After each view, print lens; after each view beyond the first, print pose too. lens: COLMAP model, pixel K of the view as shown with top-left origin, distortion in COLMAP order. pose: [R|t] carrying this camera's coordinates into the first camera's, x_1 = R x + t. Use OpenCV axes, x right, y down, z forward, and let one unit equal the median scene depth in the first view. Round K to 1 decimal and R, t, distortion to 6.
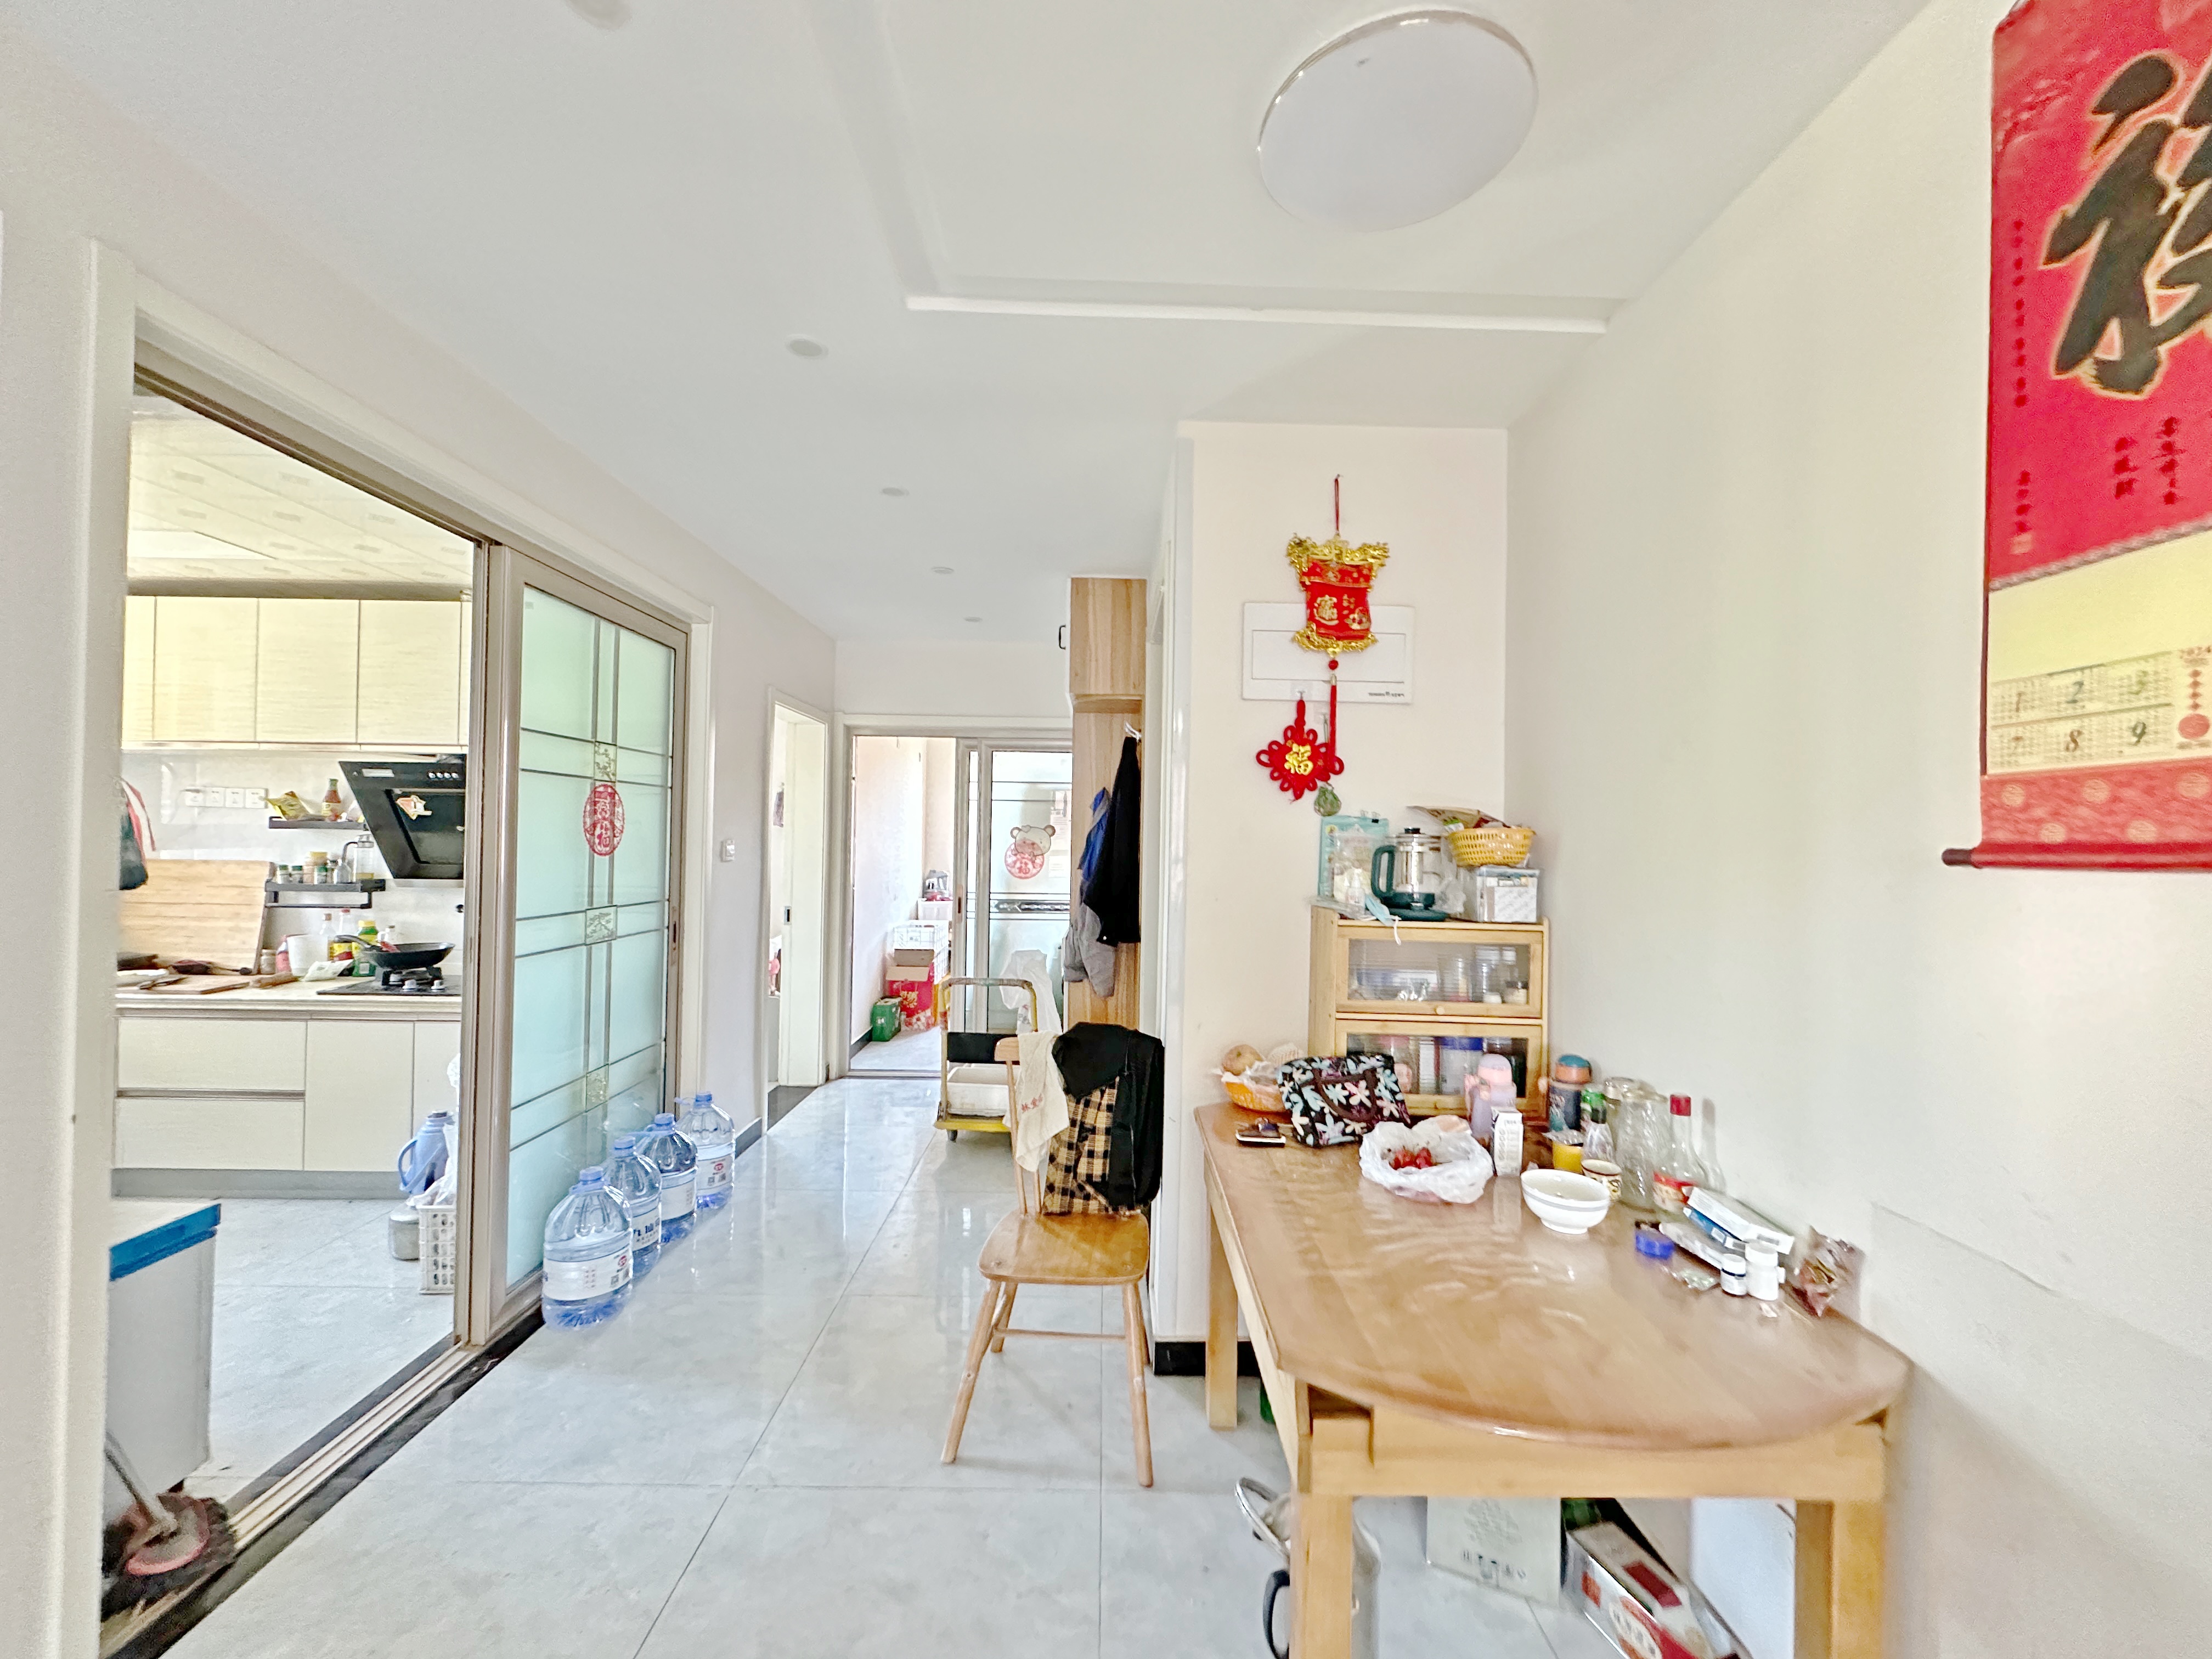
lens RADIAL K [[871.5, 0, 1106.0], [0, 871.5, 829.5], [0, 0, 1]] dist [0.000344, 0.000112]
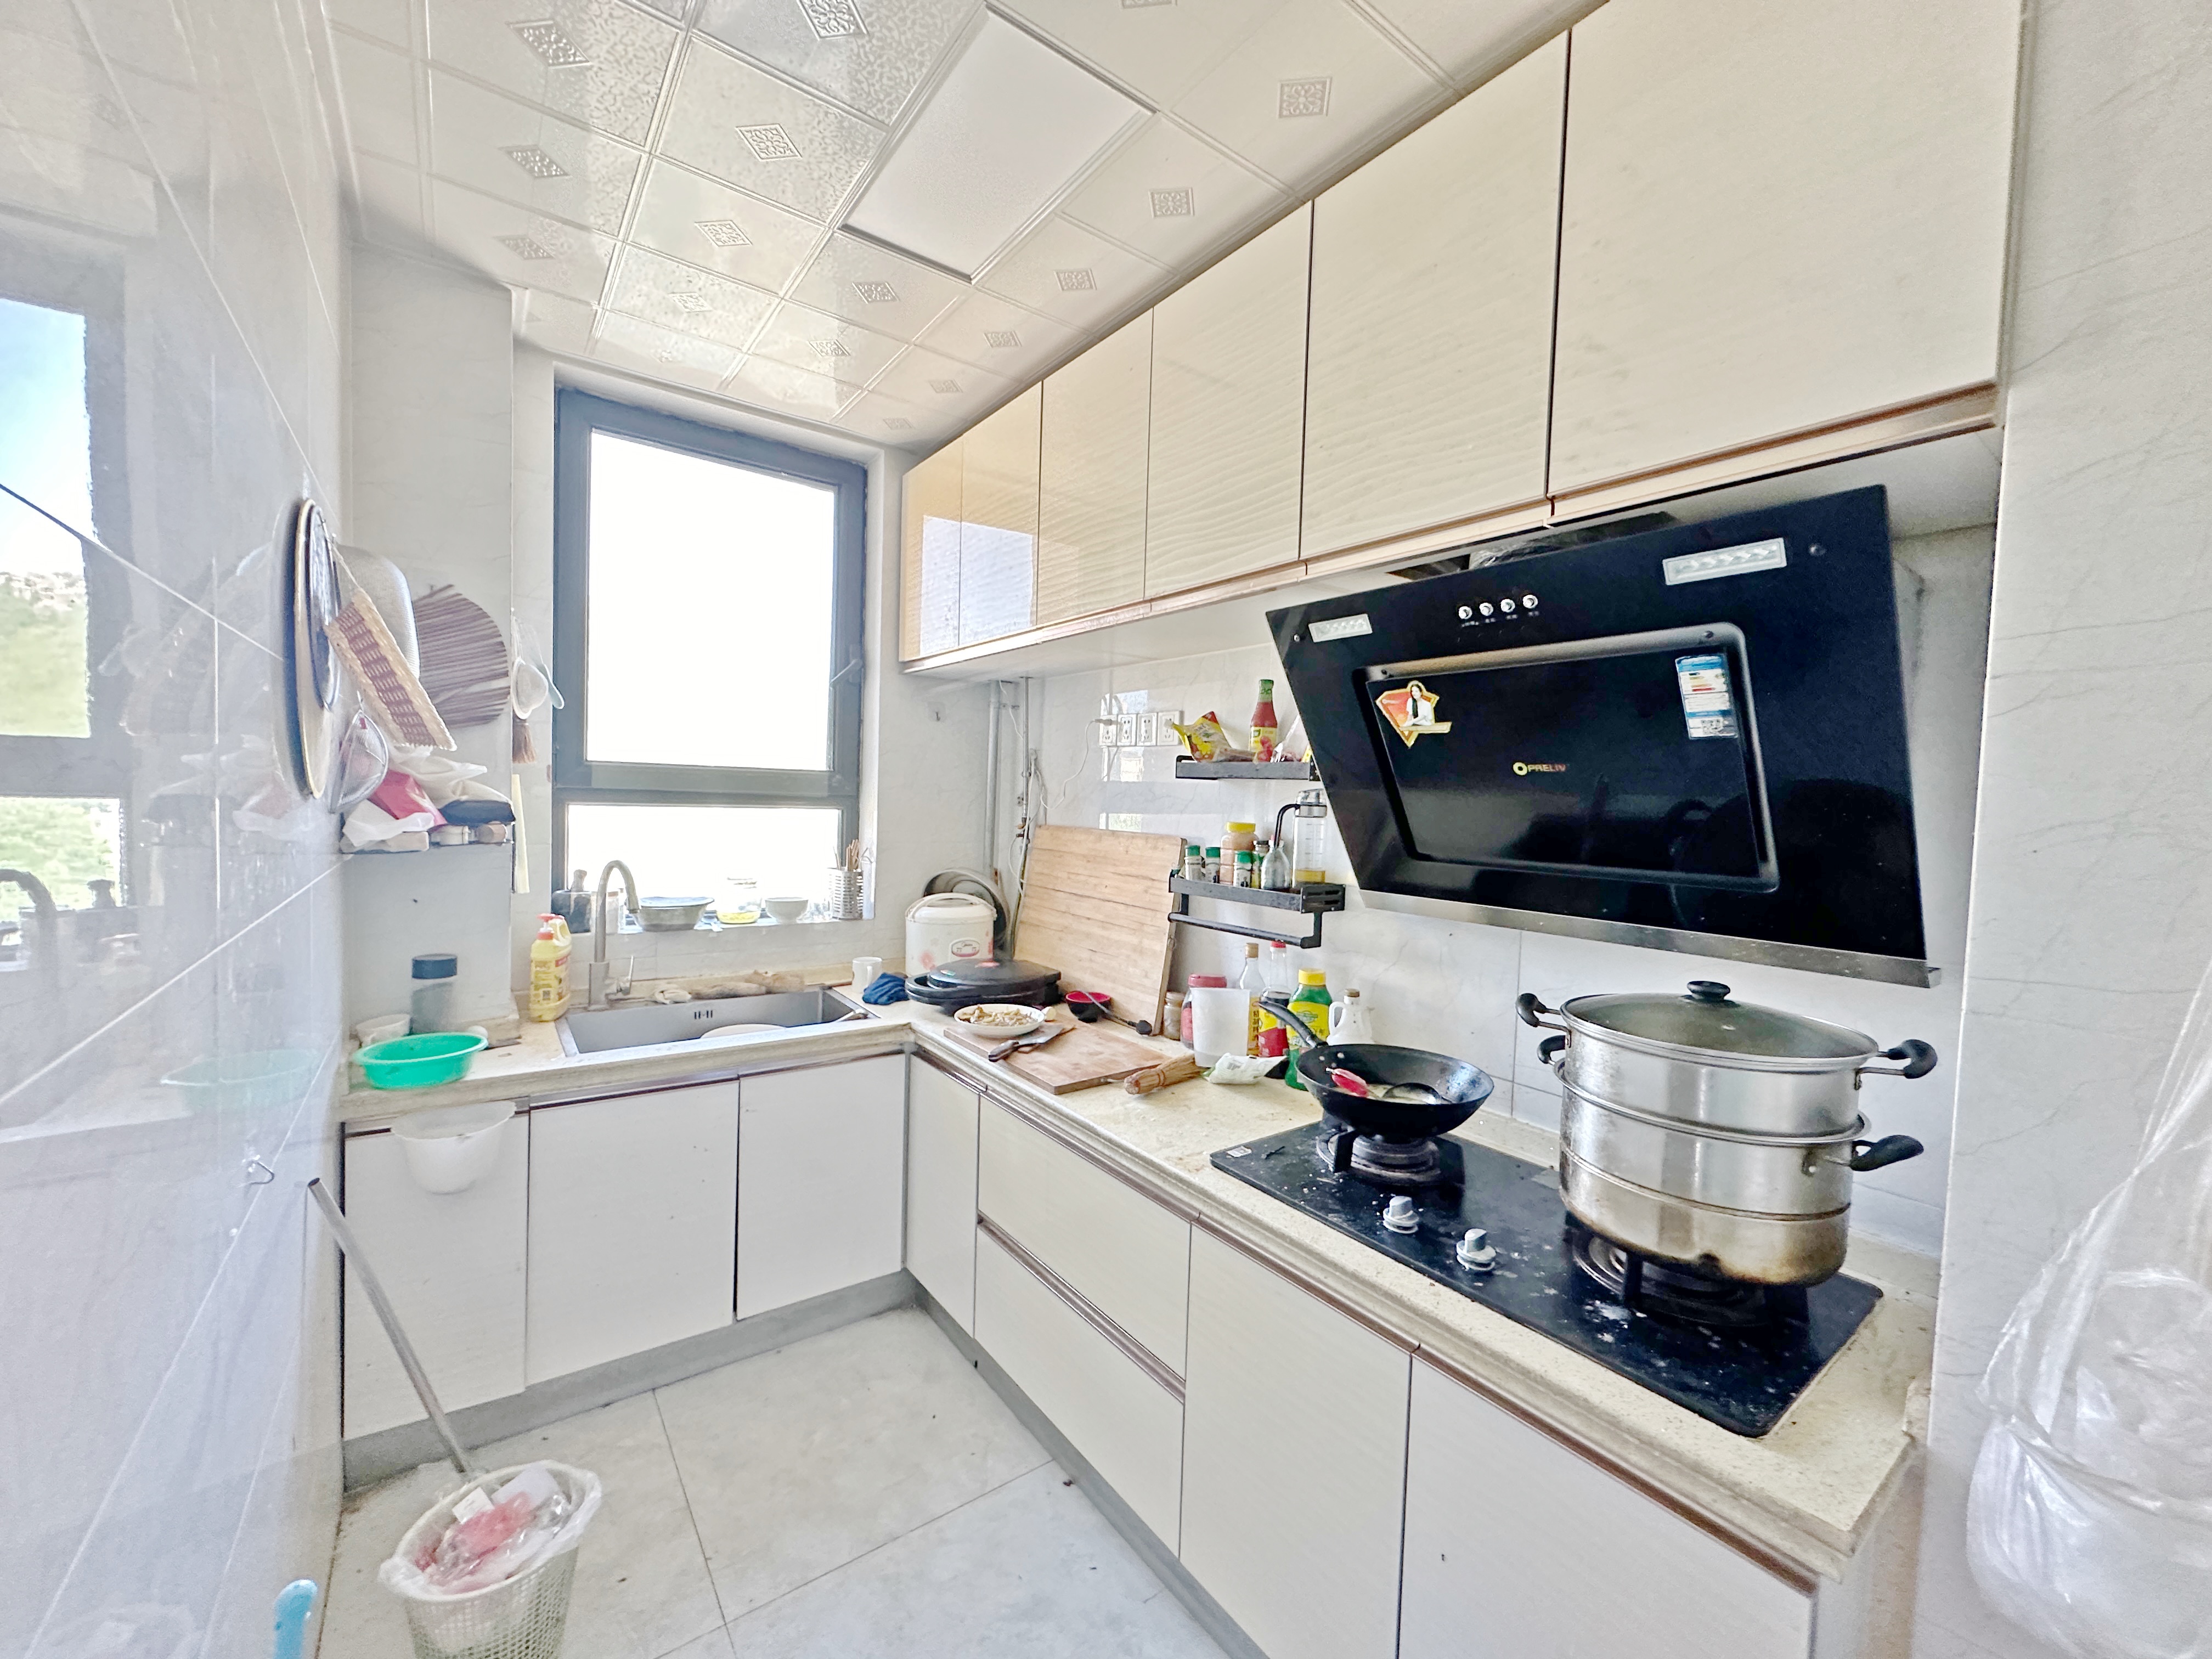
lens RADIAL K [[871.5, 0, 1106.0], [0, 871.5, 829.5], [0, 0, 1]] dist [0.000344, 0.000112]
pose [[0.586050, 0.035351, -0.809504, -0.537172], [-0.015622, 0.999355, 0.032332, 0.014254], [0.810124, -0.006302, 0.586224, 0.637565]]
